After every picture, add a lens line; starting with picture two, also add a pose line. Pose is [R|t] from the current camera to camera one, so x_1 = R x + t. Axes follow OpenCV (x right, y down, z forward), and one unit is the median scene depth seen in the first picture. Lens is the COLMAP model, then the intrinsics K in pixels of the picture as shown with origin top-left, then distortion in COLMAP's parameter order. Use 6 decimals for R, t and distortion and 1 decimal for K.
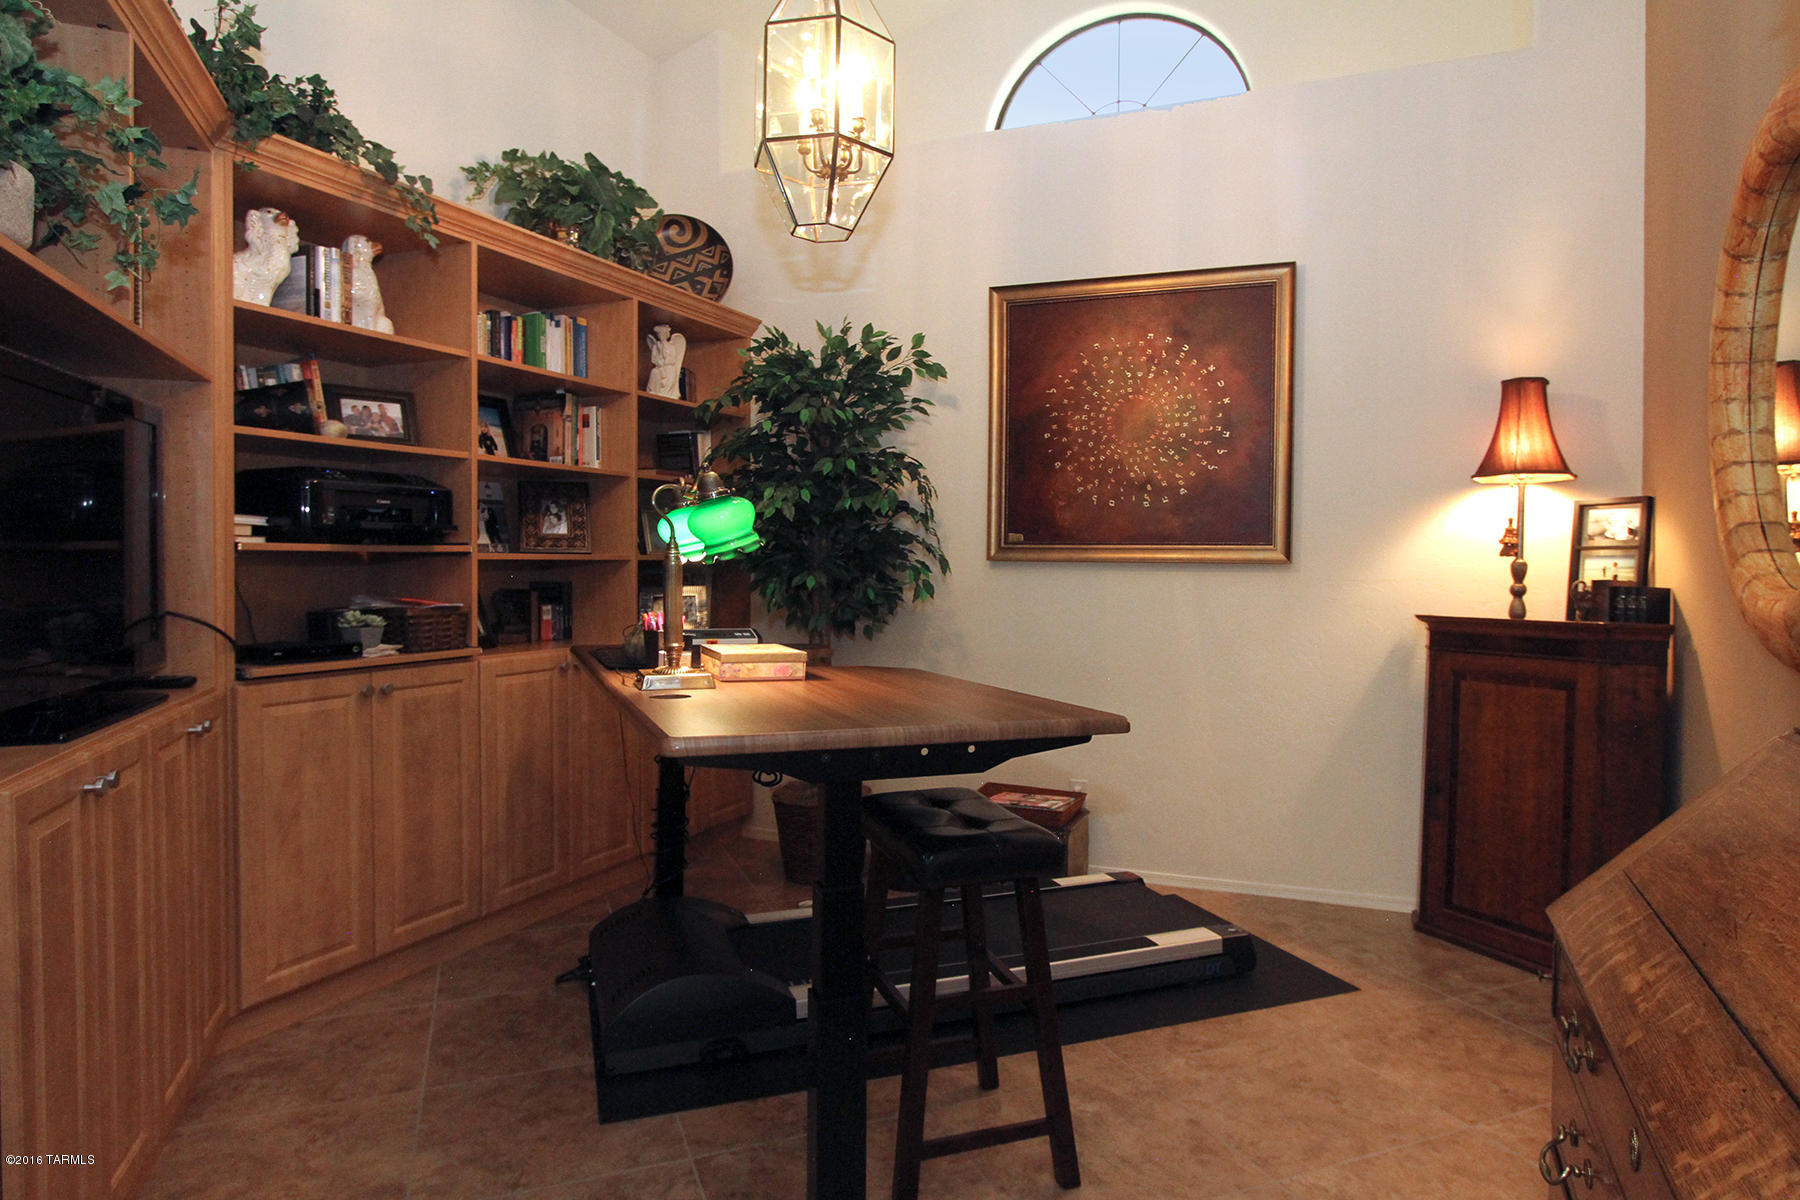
lens RADIAL K [[1108.2, 0, 900.0], [0, 1108.2, 600.0], [0, 0, 1]] dist [0.005826, 0.000410]
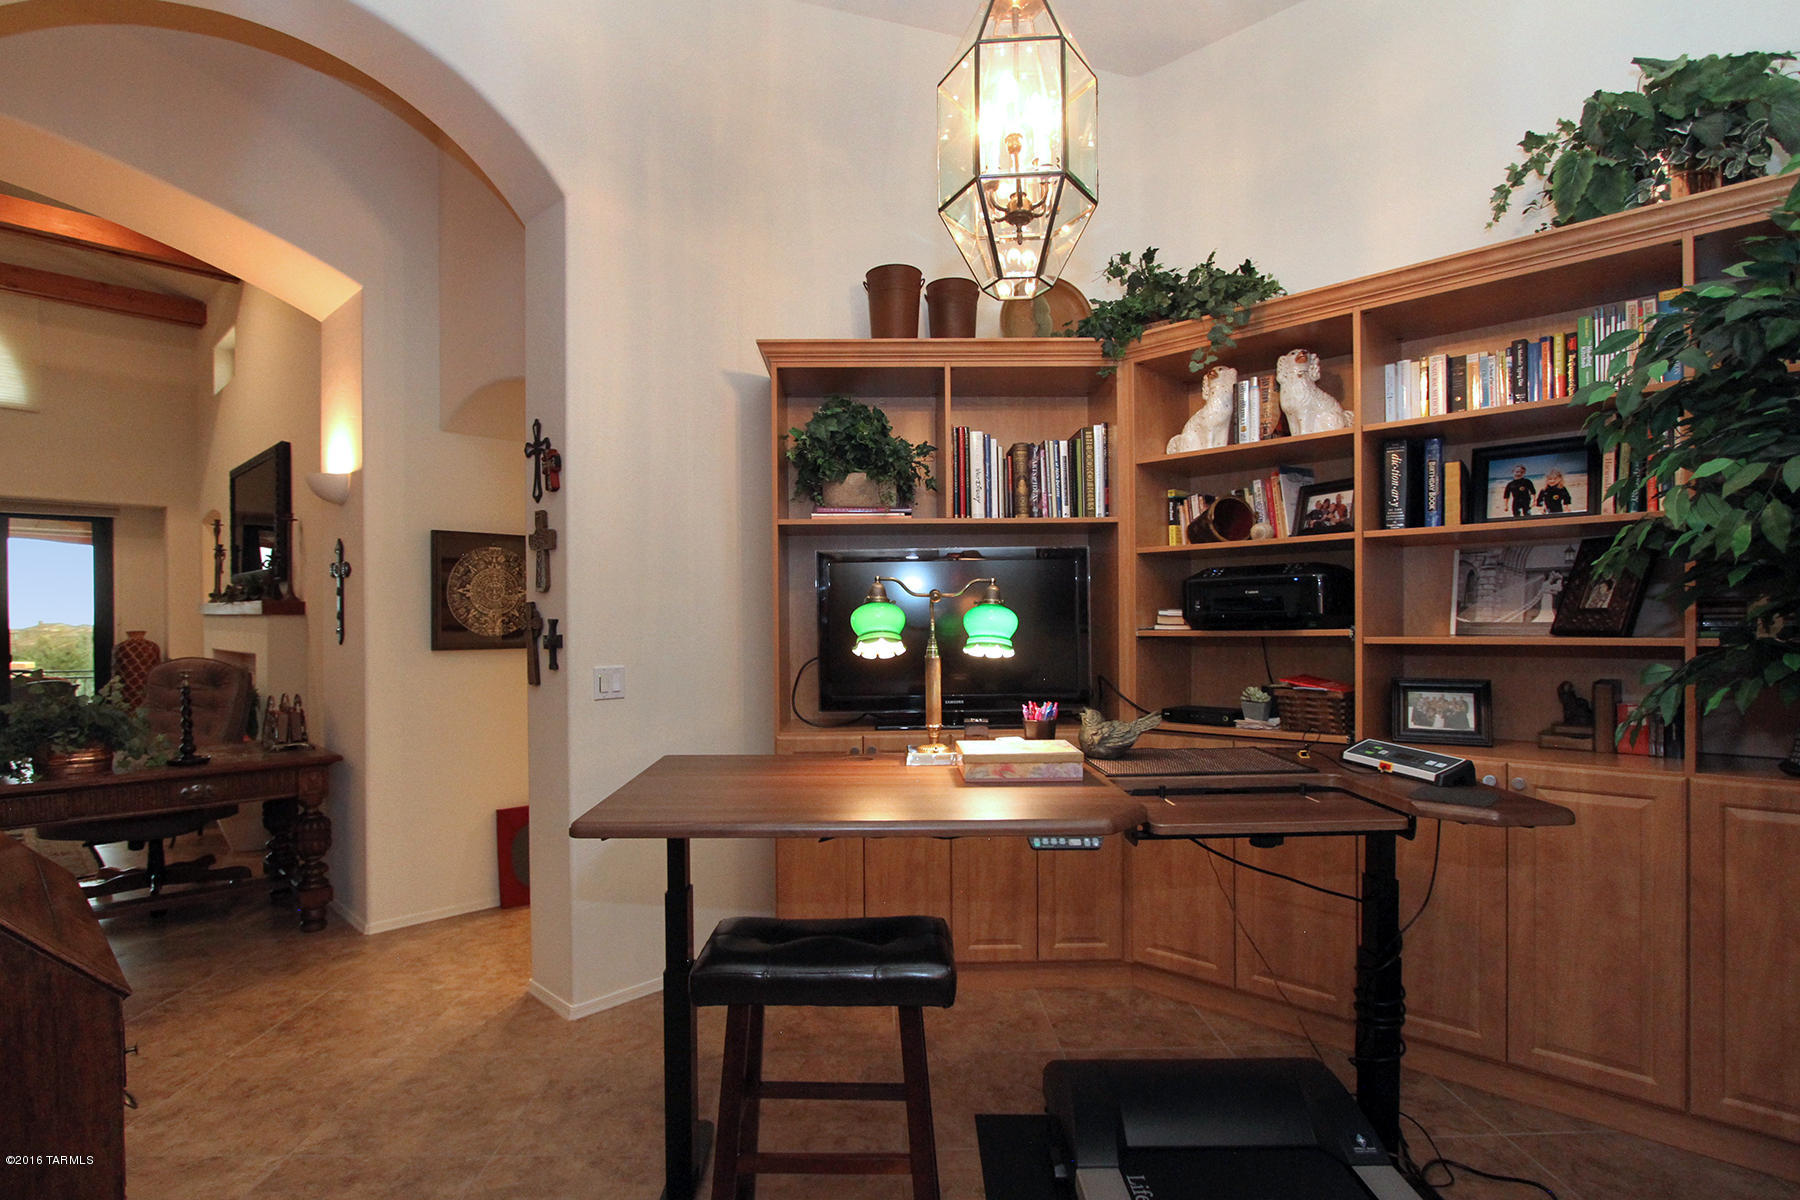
lens RADIAL K [[899.3, 0, 906.8], [0, 899.3, 624.6], [0, 0, 1]] dist [-0.019583, -0.000266]
pose [[-0.330038, 0.008057, -0.943933, 0.495457], [-0.022827, 0.999603, 0.016514, -0.060536], [0.943692, 0.026997, -0.329723, 0.945716]]
